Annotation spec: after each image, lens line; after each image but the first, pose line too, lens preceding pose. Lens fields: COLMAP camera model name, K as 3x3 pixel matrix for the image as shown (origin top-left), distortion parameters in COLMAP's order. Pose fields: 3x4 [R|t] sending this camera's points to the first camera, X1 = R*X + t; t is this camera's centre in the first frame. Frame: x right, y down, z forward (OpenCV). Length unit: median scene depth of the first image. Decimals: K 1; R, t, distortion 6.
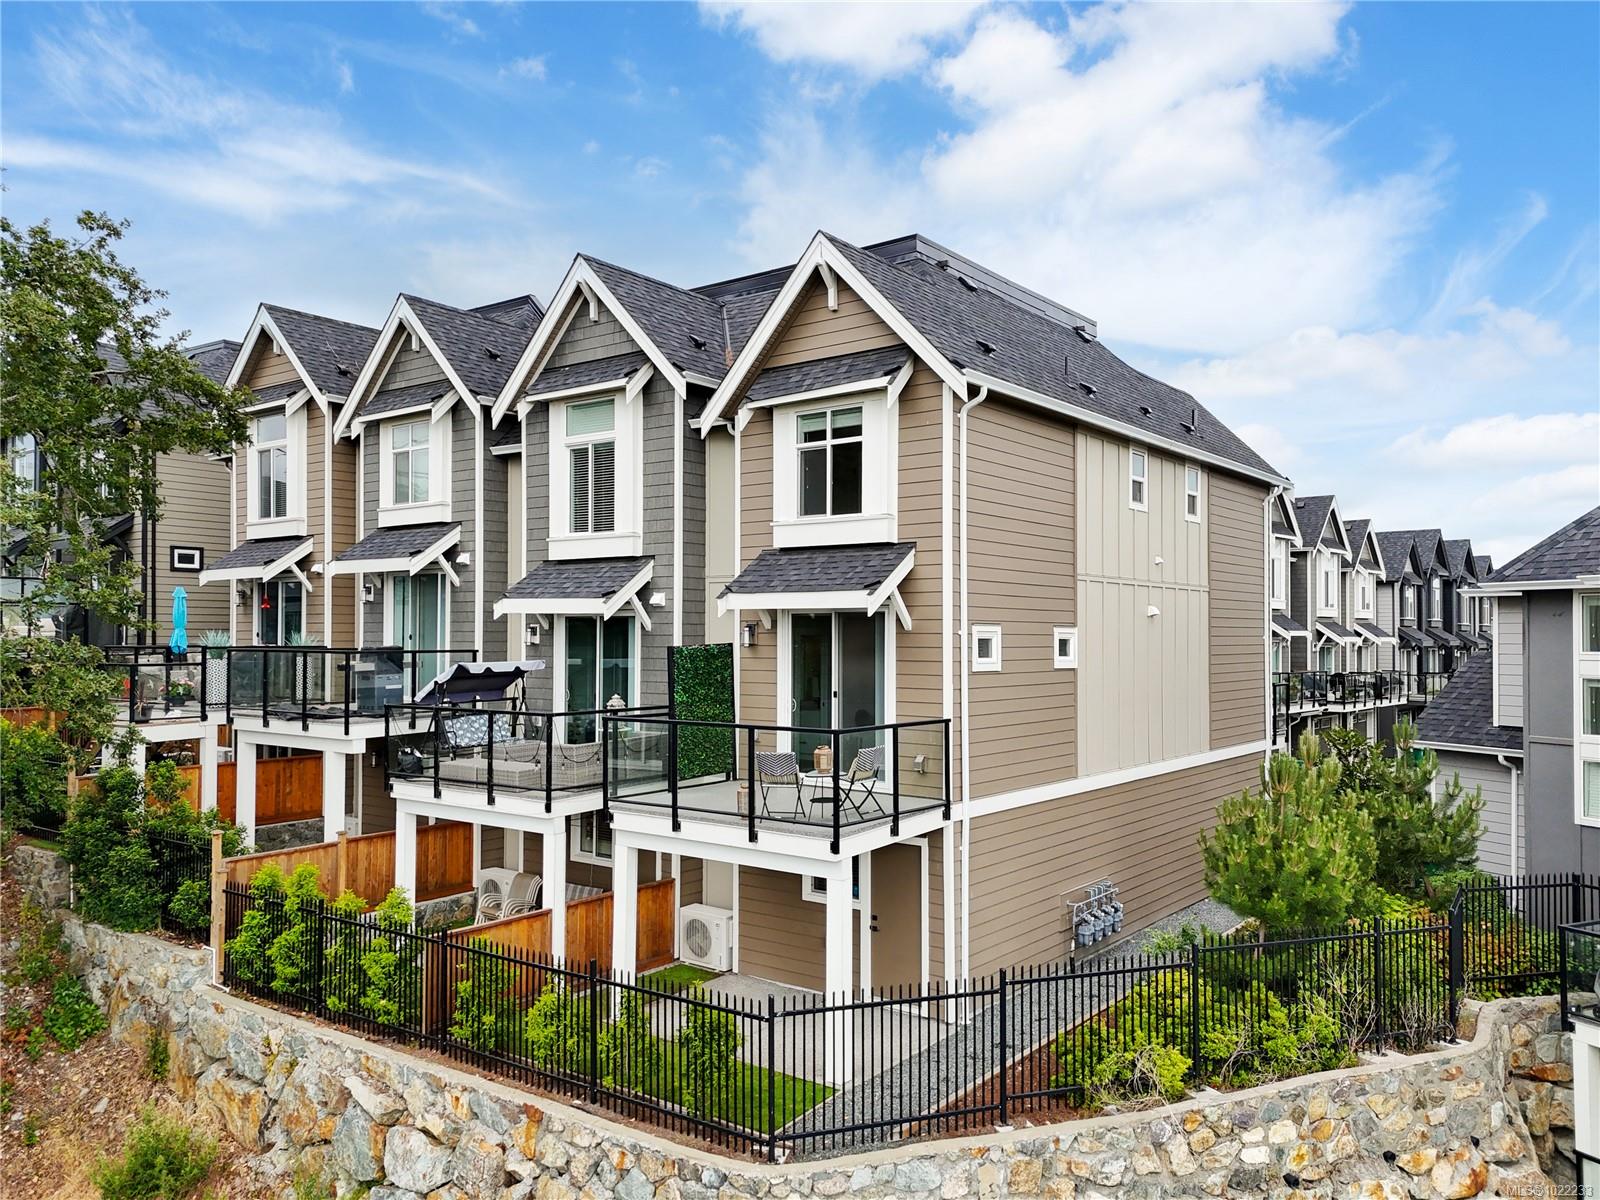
lens RADIAL K [[1180.9, 0, 800.0], [0, 1180.9, 600.0], [0, 0, 1]] dist [0.057548, -0.006299]
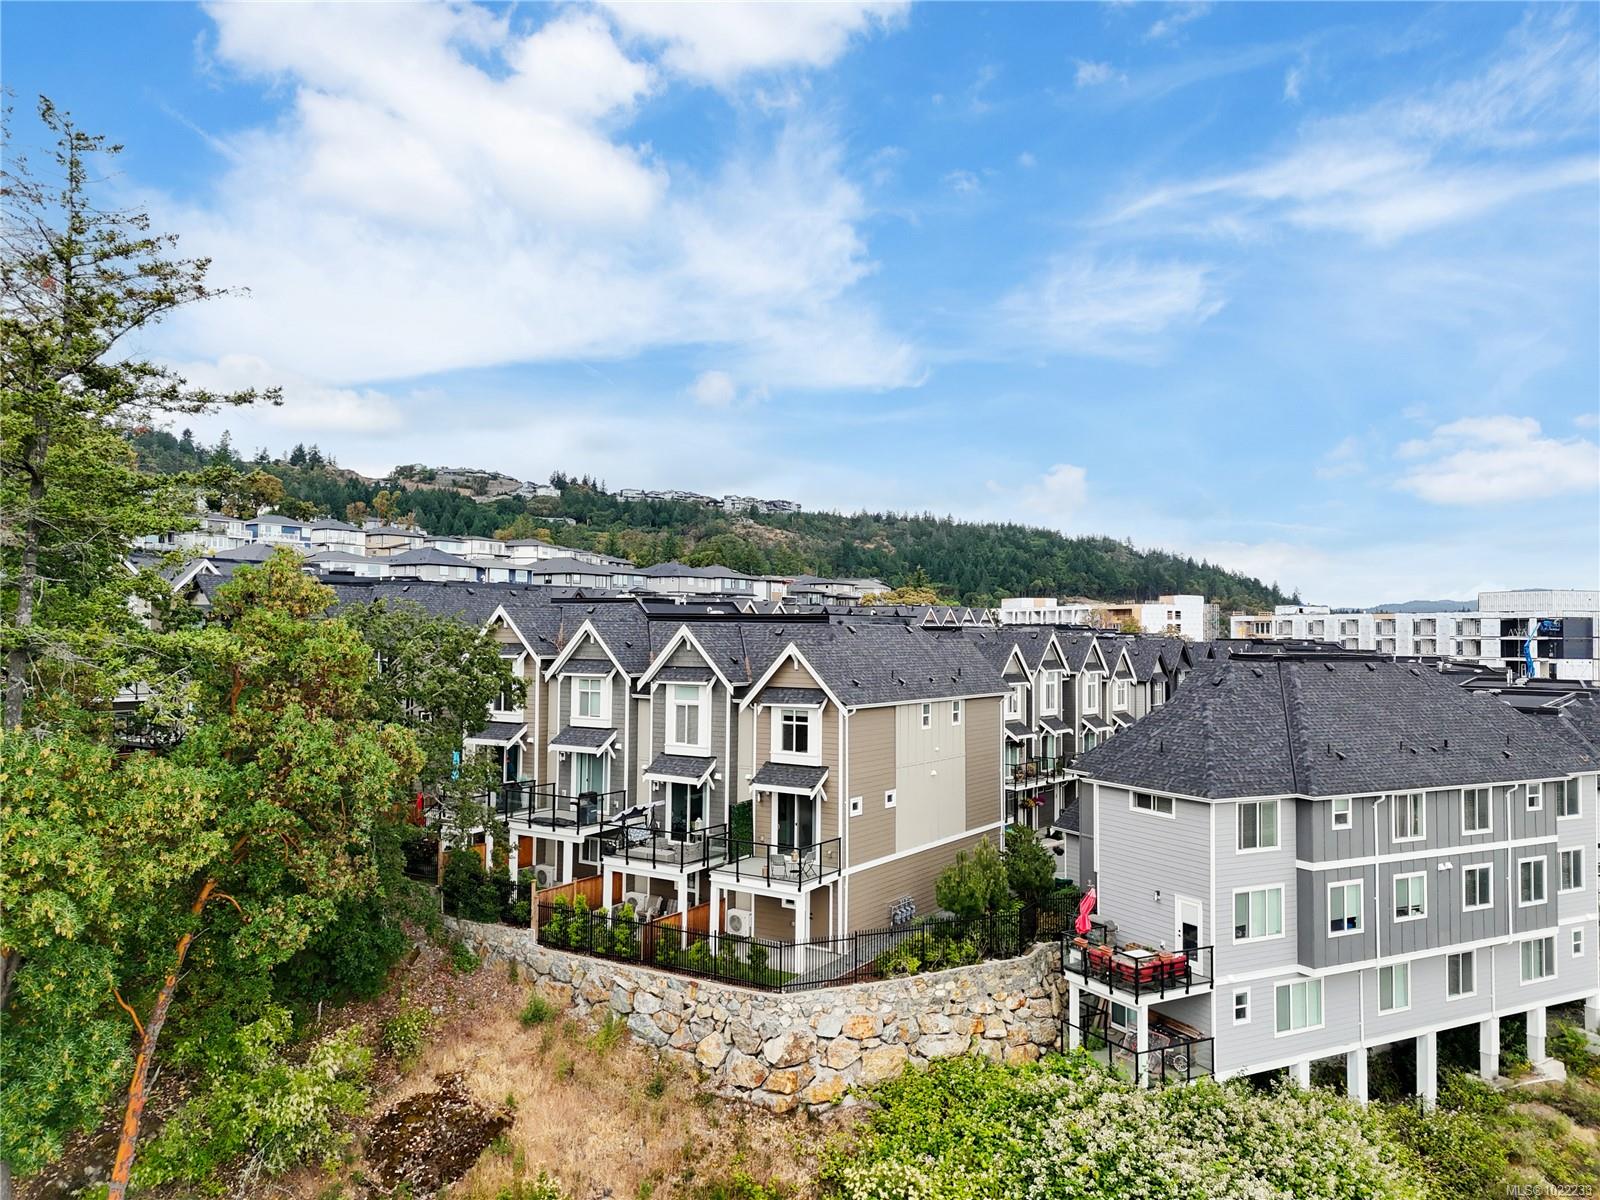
lens RADIAL K [[1119.4, 0, 800.0], [0, 1119.4, 600.0], [0, 0, 1]] dist [0.083503, -0.000746]
pose [[0.997406, 0.008827, 0.071438, -0.144074], [-0.008428, 0.999947, -0.005883, -0.403237], [-0.071486, 0.005266, 0.997428, -1.456765]]
